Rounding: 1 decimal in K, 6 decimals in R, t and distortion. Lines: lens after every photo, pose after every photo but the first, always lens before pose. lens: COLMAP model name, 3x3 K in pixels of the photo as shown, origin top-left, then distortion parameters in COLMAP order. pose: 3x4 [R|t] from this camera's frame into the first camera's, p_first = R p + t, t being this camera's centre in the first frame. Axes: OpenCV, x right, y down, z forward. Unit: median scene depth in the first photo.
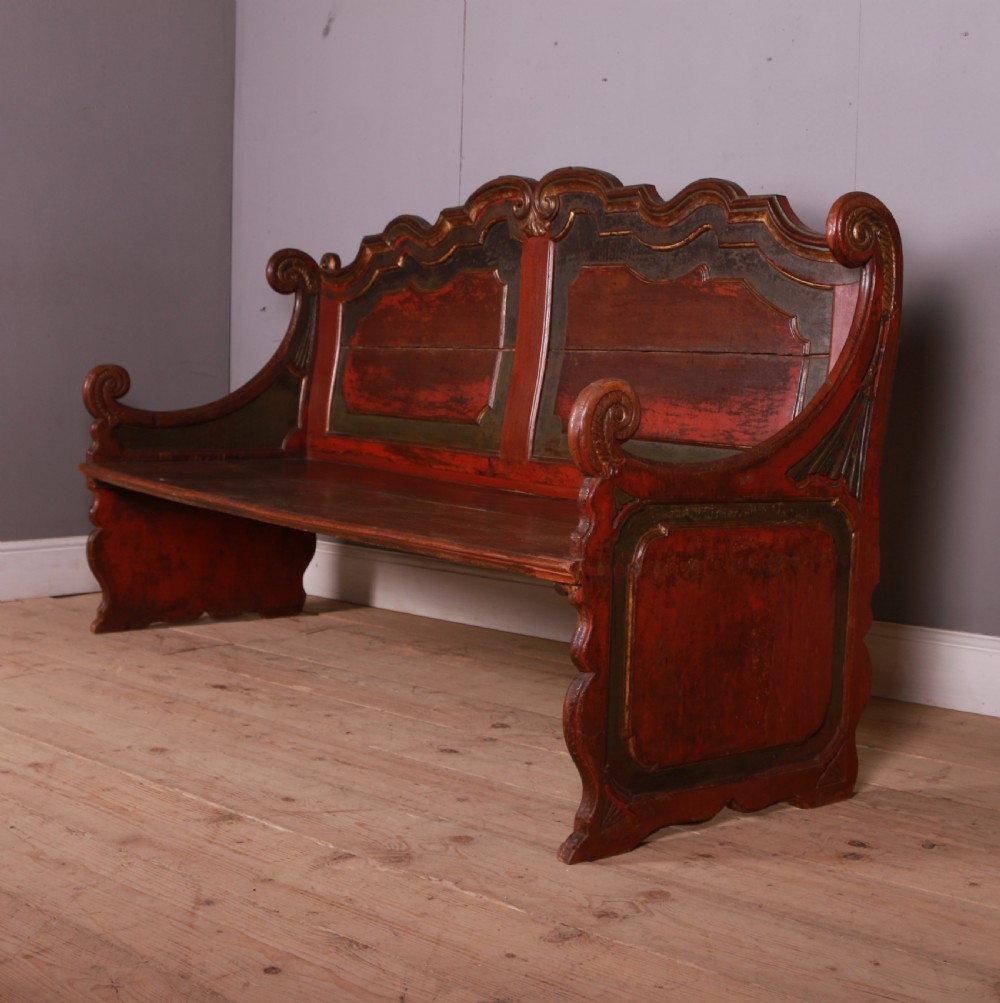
lens RADIAL K [[1444.8, 0, 493.3], [0, 1444.8, 442.4], [0, 0, 1]] dist [-0.098780, 0.000000]
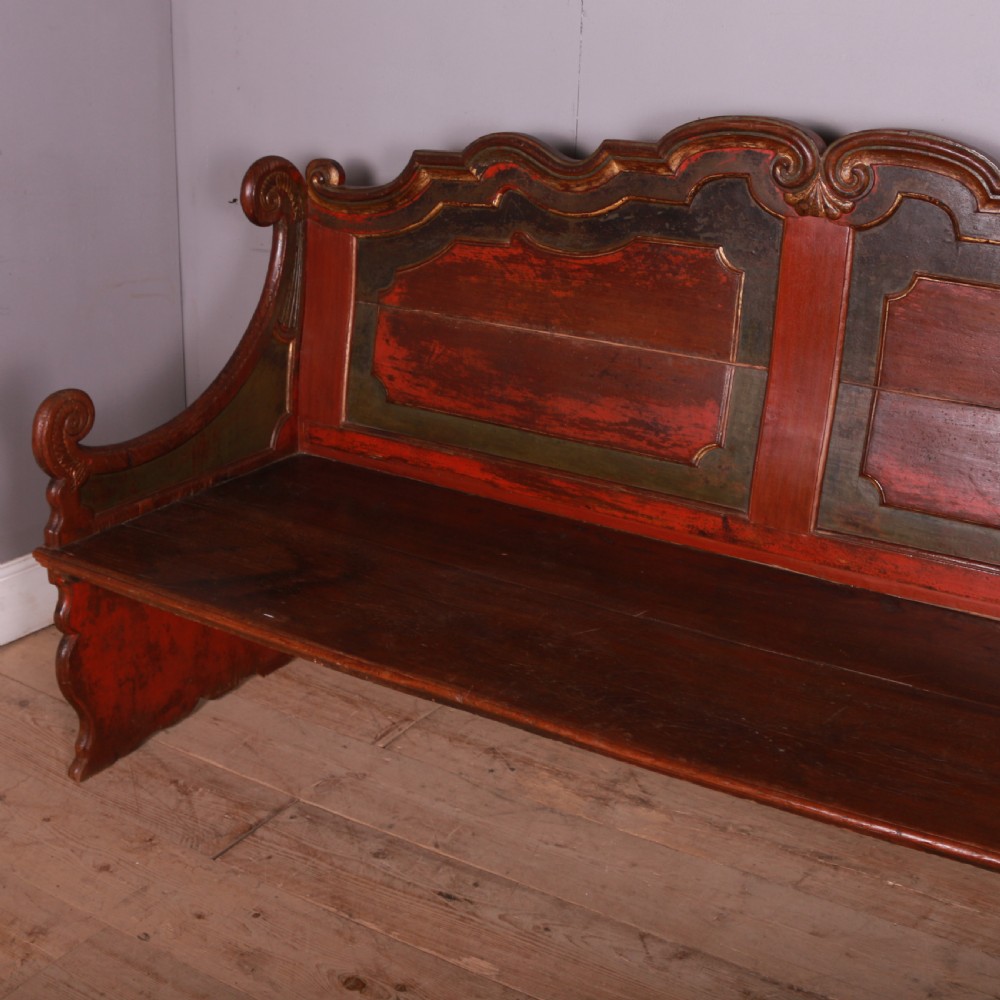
lens RADIAL K [[1376.8, 0, 517.0], [0, 1376.8, 430.9], [0, 0, 1]] dist [-0.149546, 0.000000]
pose [[0.916006, -0.115208, 0.384266, -0.387329], [0.015973, 0.967590, 0.252021, -0.223547], [-0.400847, -0.224714, 0.888158, 0.487703]]
